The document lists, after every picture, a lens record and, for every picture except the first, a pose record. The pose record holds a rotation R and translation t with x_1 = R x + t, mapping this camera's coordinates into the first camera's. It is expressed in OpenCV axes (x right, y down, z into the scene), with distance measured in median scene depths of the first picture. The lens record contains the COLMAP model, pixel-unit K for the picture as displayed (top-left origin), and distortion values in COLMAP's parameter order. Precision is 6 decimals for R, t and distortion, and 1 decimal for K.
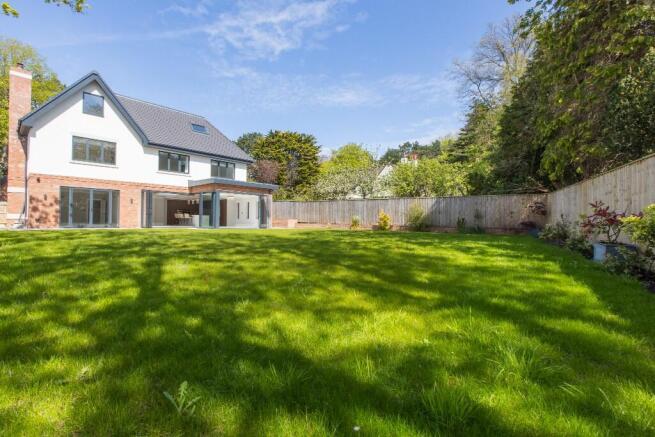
lens RADIAL K [[303.5, 0, 327.5], [0, 303.5, 218.5], [0, 0, 1]] dist [0.001935, 0.000160]
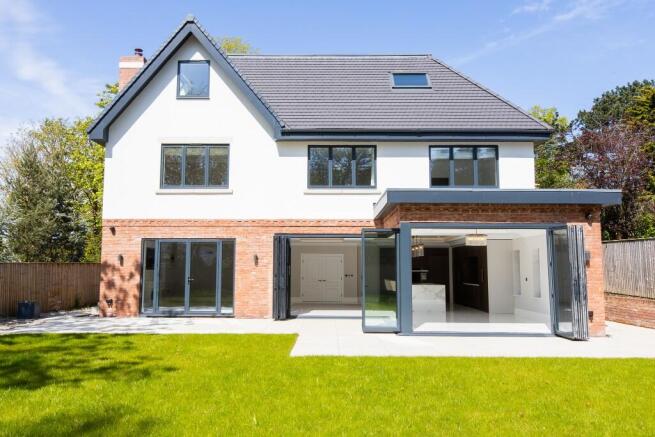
lens RADIAL K [[522.1, 0, 327.5], [0, 522.1, 218.5], [0, 0, 1]] dist [0.000716, -0.000113]
pose [[0.661902, -0.088188, -0.744385, 0.033267], [0.010607, 0.994058, -0.108336, -0.033599], [0.749515, 0.063812, 0.658904, 0.562605]]
